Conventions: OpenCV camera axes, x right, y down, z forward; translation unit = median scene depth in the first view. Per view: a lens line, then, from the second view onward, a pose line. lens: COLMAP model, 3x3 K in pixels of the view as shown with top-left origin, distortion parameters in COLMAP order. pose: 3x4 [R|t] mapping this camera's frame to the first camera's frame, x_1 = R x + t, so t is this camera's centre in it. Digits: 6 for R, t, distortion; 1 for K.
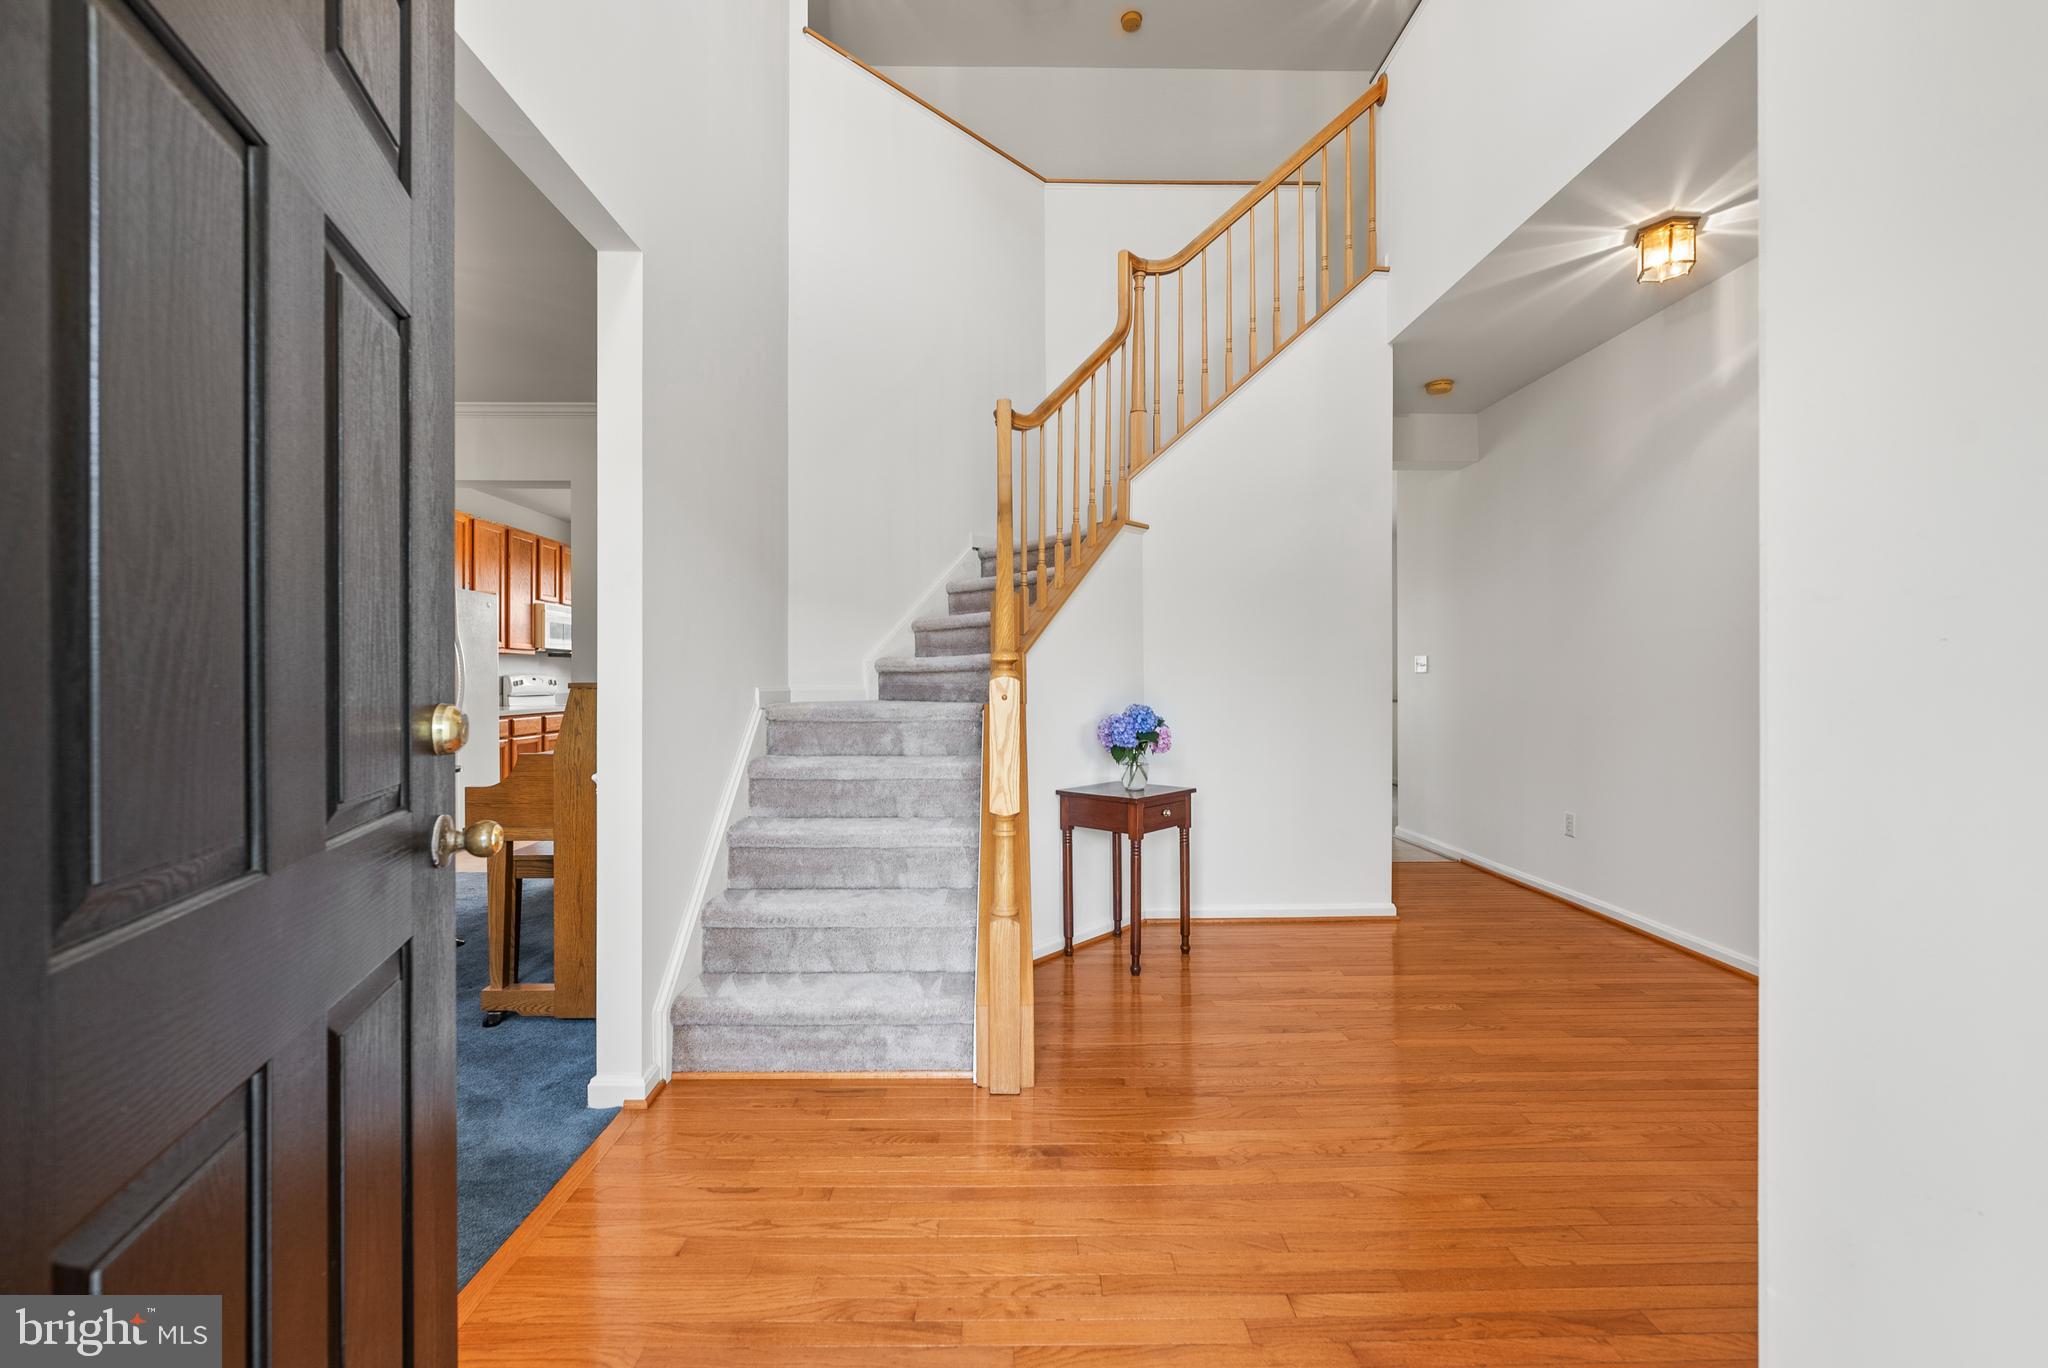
lens RADIAL K [[846.2, 0, 1025.7], [0, 846.2, 681.4], [0, 0, 1]] dist [0.000944, -0.000784]
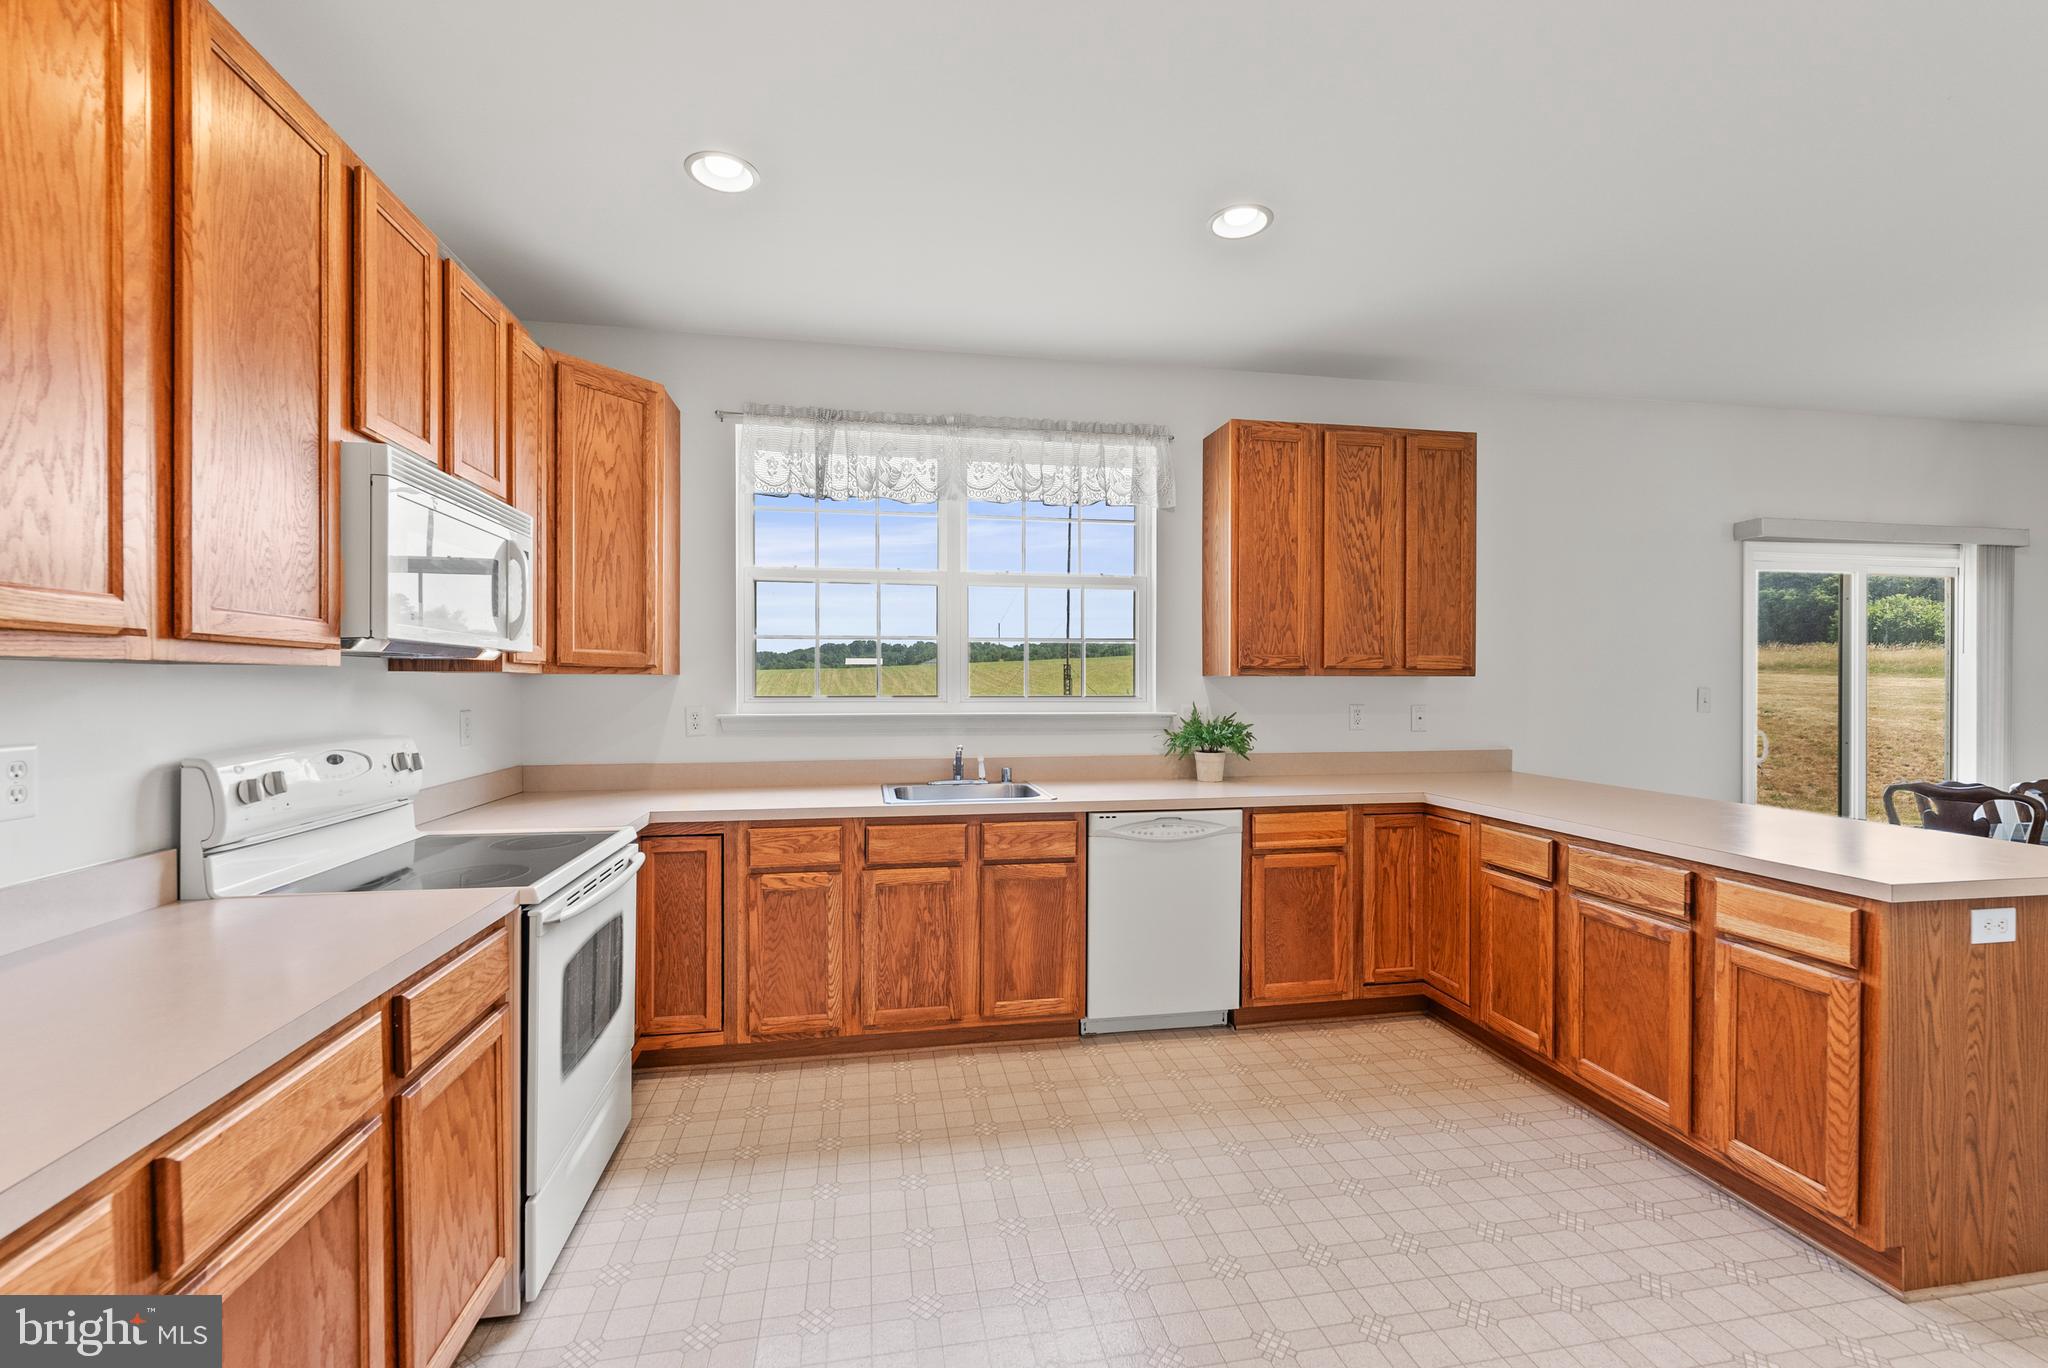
lens RADIAL K [[846.2, 0, 1021.7], [0, 846.2, 686.9], [0, 0, 1]] dist [0.000944, -0.000784]
pose [[0.987131, -0.001140, 0.159912, -0.431184], [0.000942, 0.999999, 0.001320, -0.025972], [-0.159913, -0.001152, 0.987130, 0.739321]]
